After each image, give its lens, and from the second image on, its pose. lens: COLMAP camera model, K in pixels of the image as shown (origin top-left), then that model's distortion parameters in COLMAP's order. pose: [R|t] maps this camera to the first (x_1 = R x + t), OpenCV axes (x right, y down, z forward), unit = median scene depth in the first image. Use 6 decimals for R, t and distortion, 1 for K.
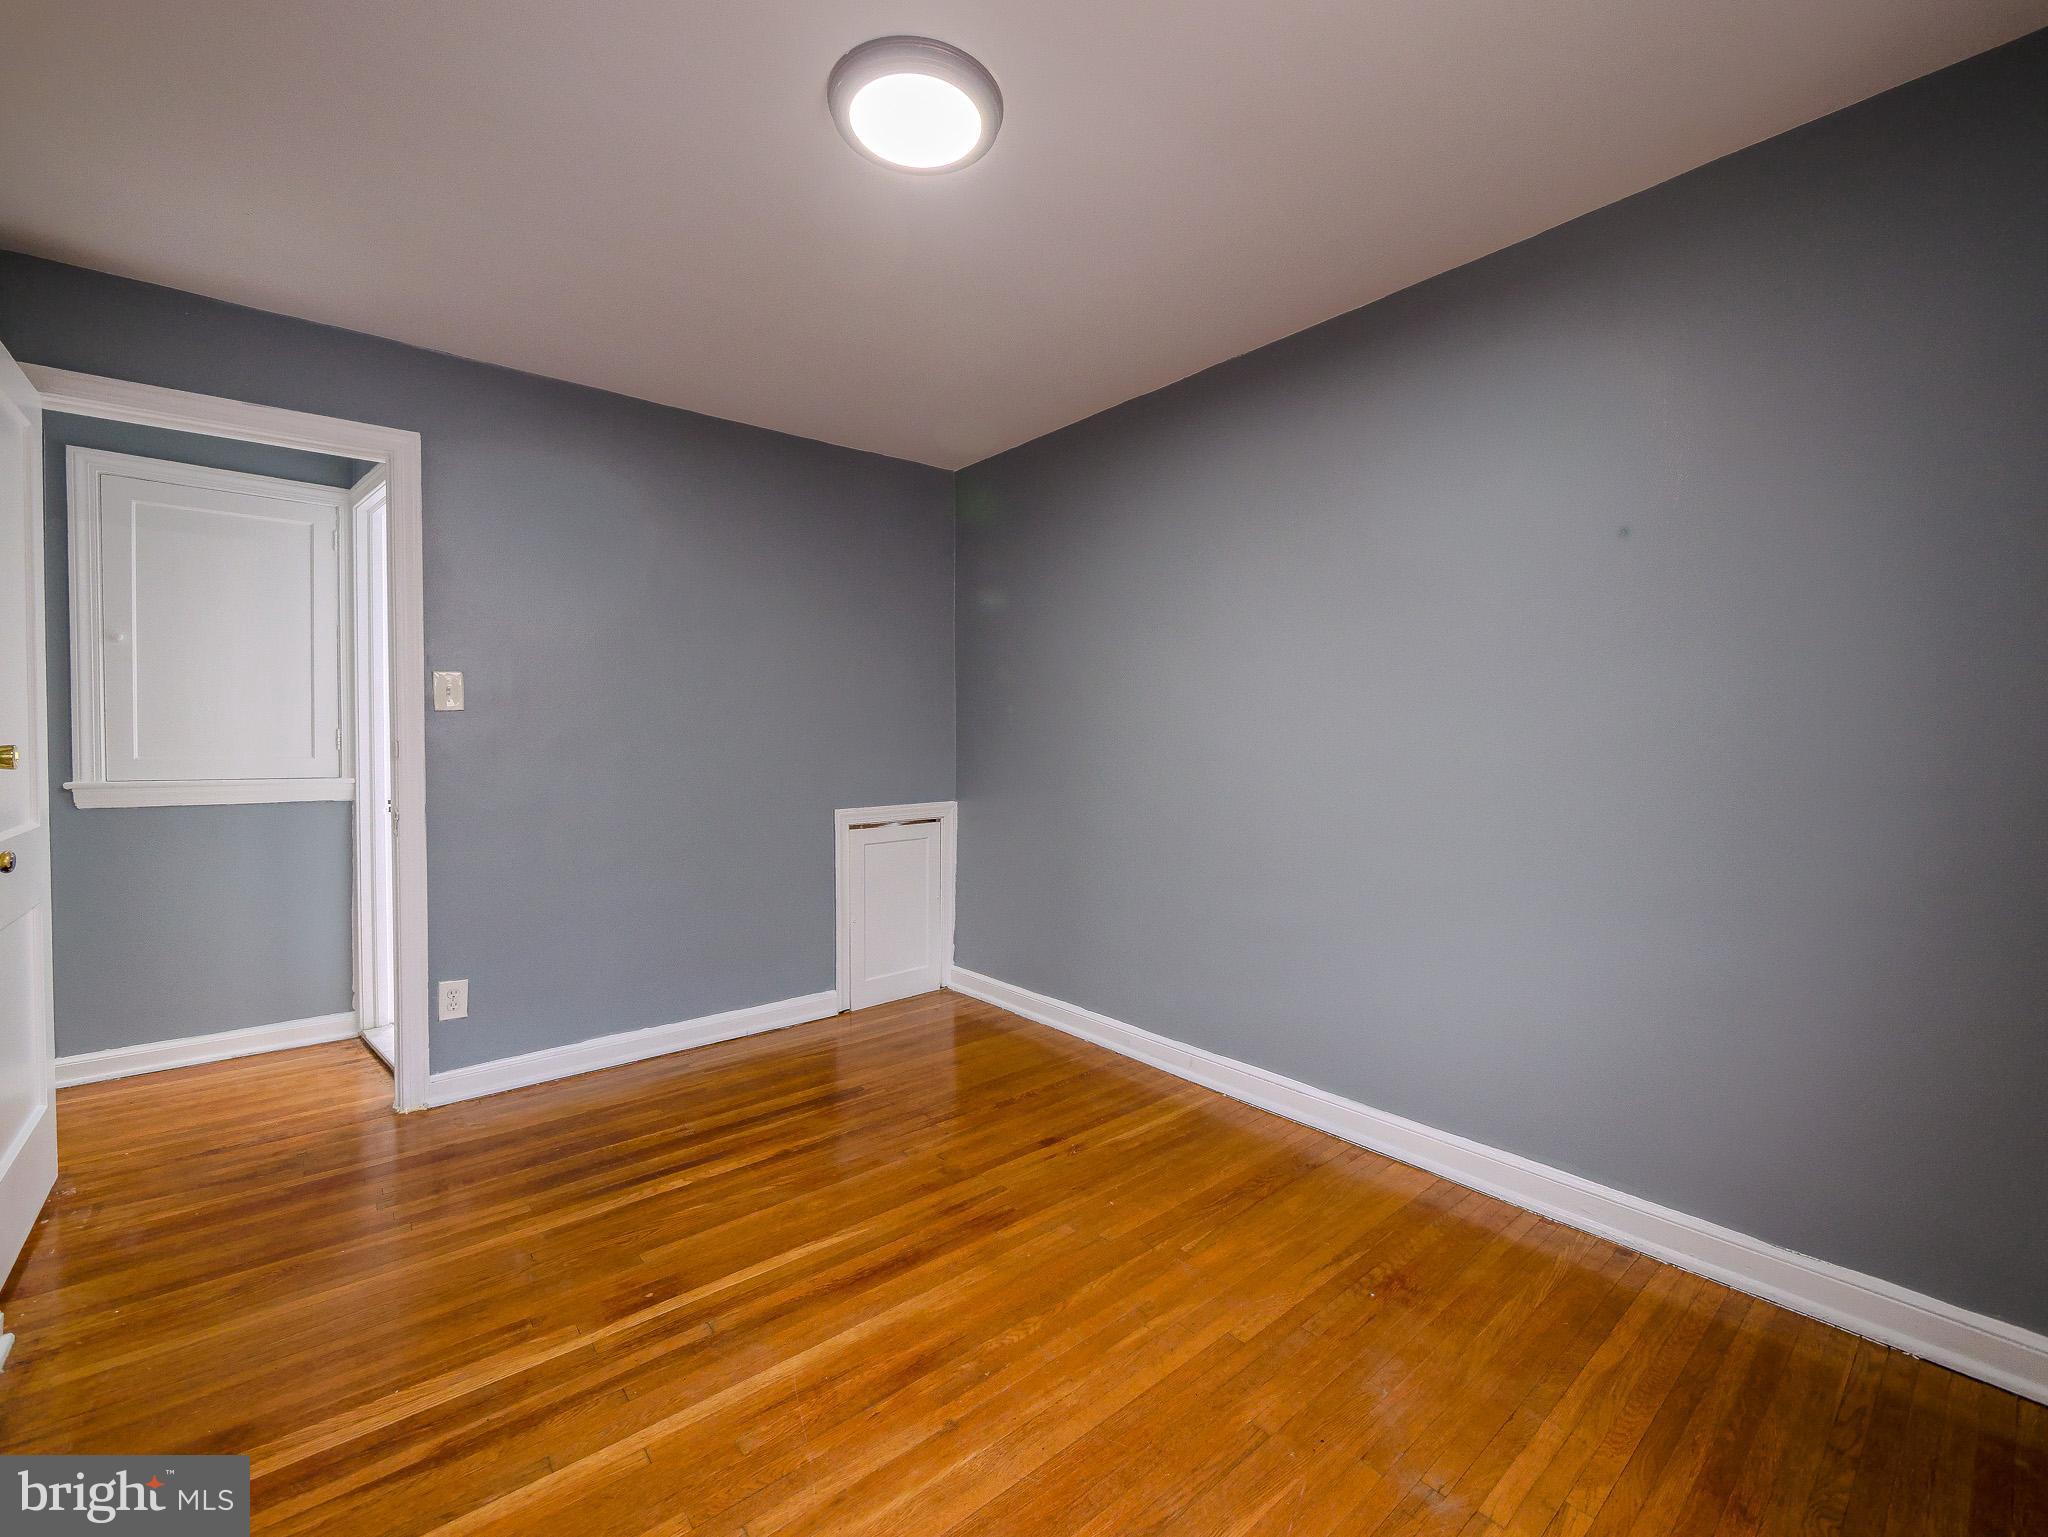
lens RADIAL K [[850.7, 0, 1014.4], [0, 850.7, 755.3], [0, 0, 1]] dist [-0.004317, -0.000383]
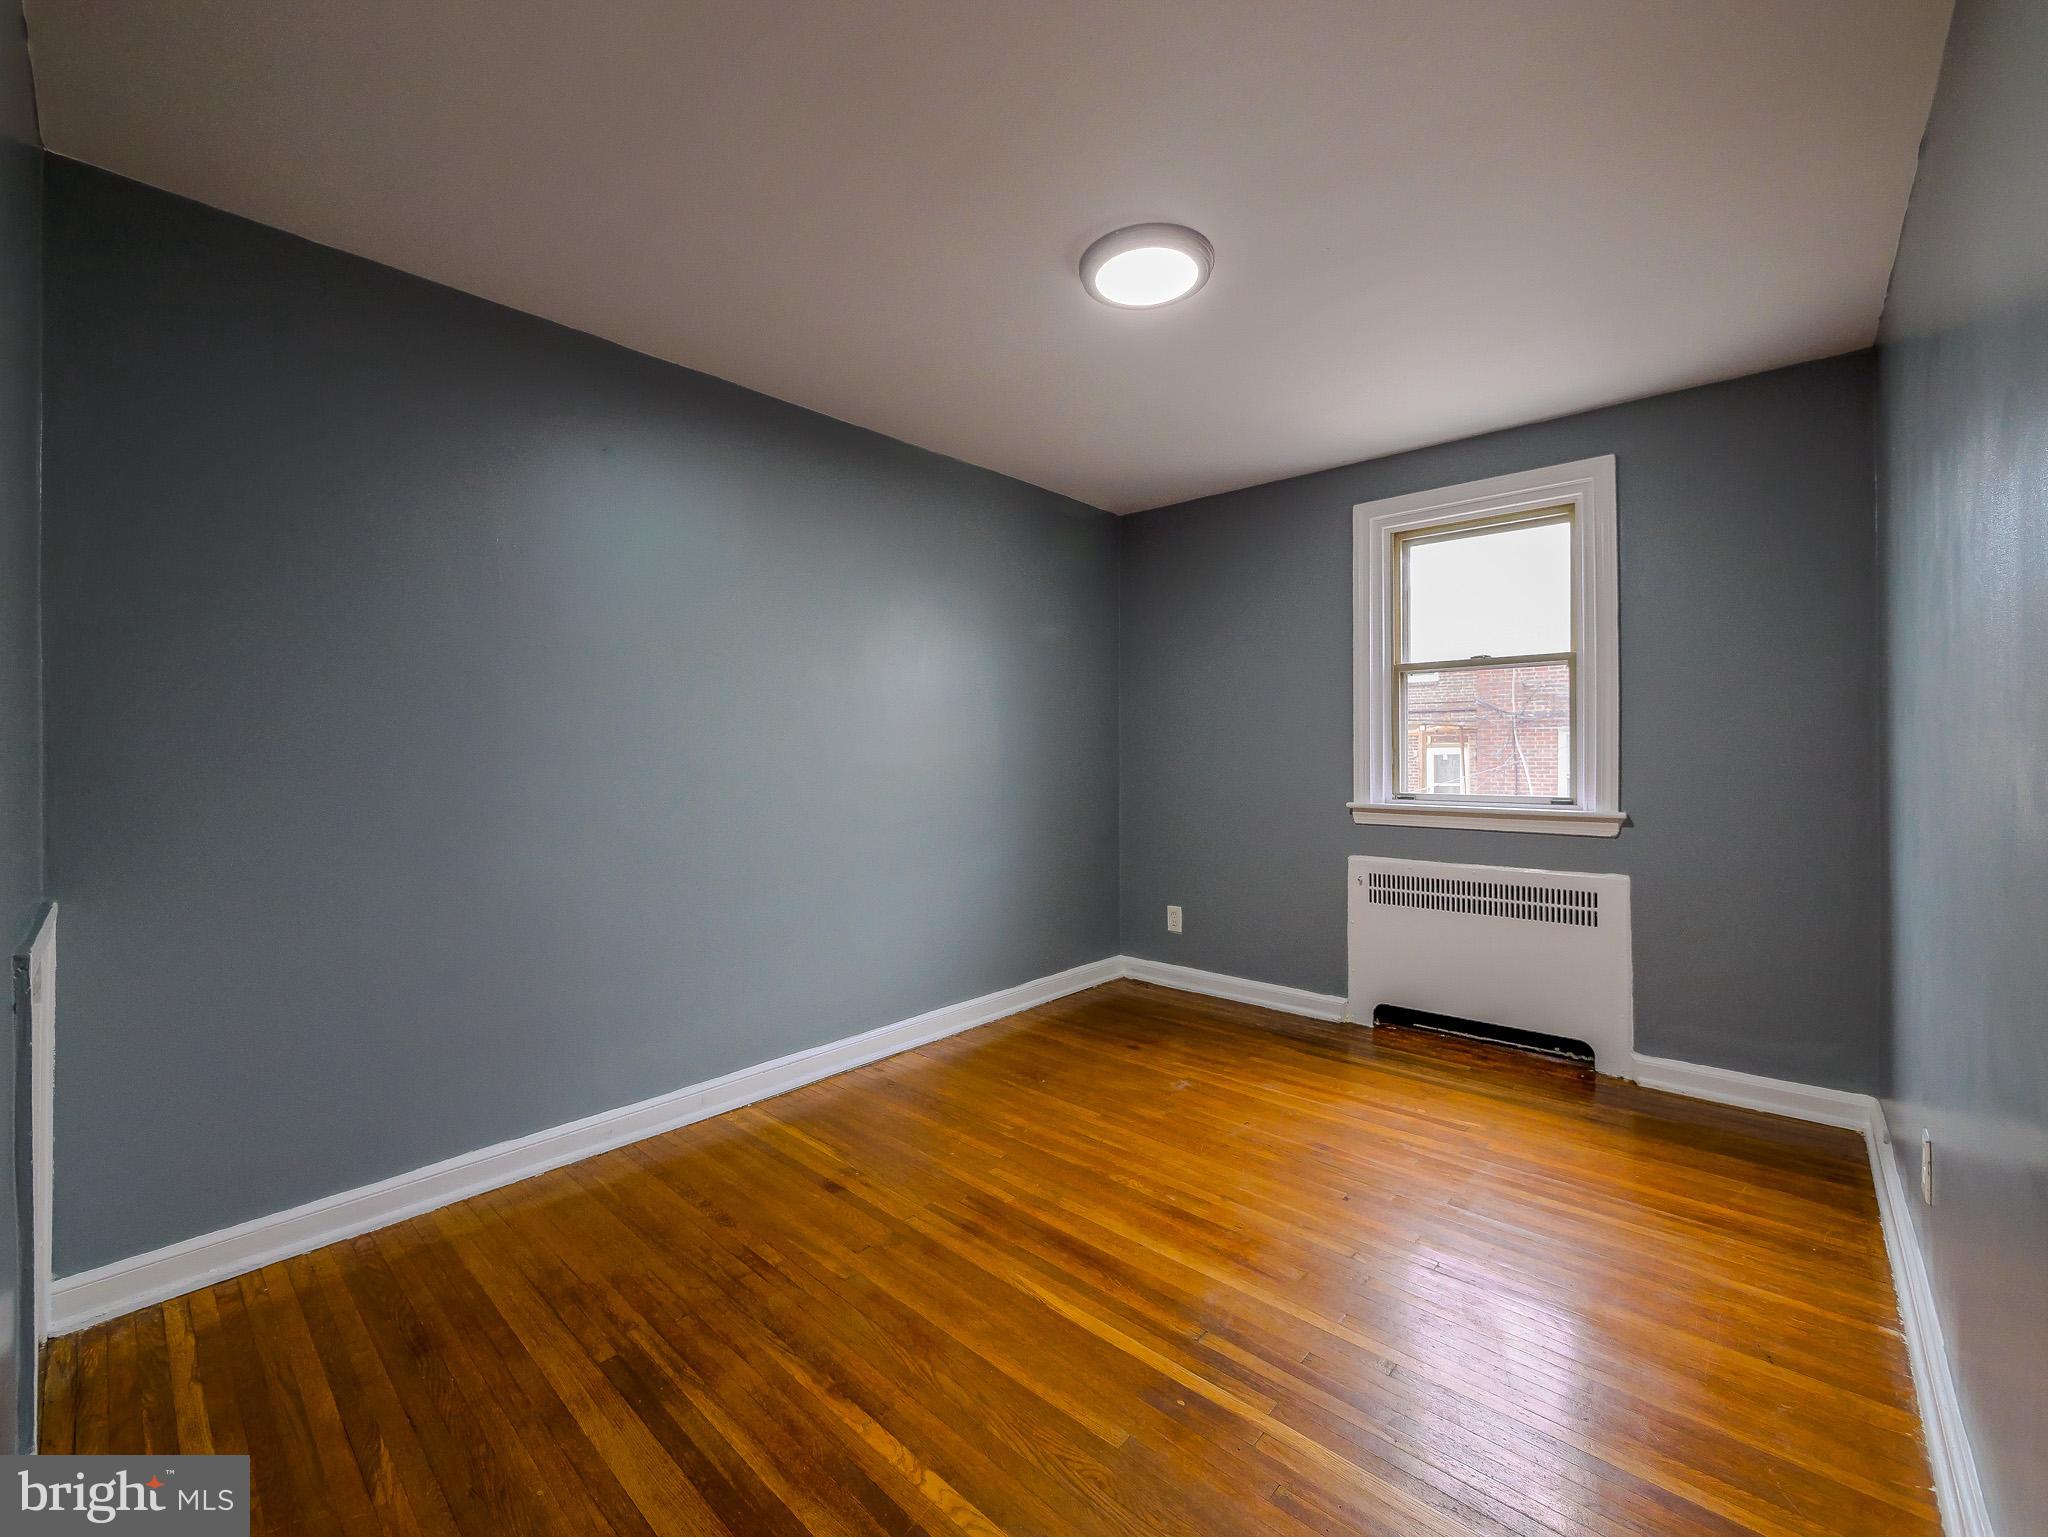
lens RADIAL K [[850.7, 0, 1014.4], [0, 850.7, 755.3], [0, 0, 1]] dist [-0.004317, -0.000383]
pose [[-0.133303, -0.001459, 0.991074, -1.127044], [0.021460, 0.999760, 0.004358, -0.024574], [-0.990843, 0.021849, -0.133240, 1.134611]]
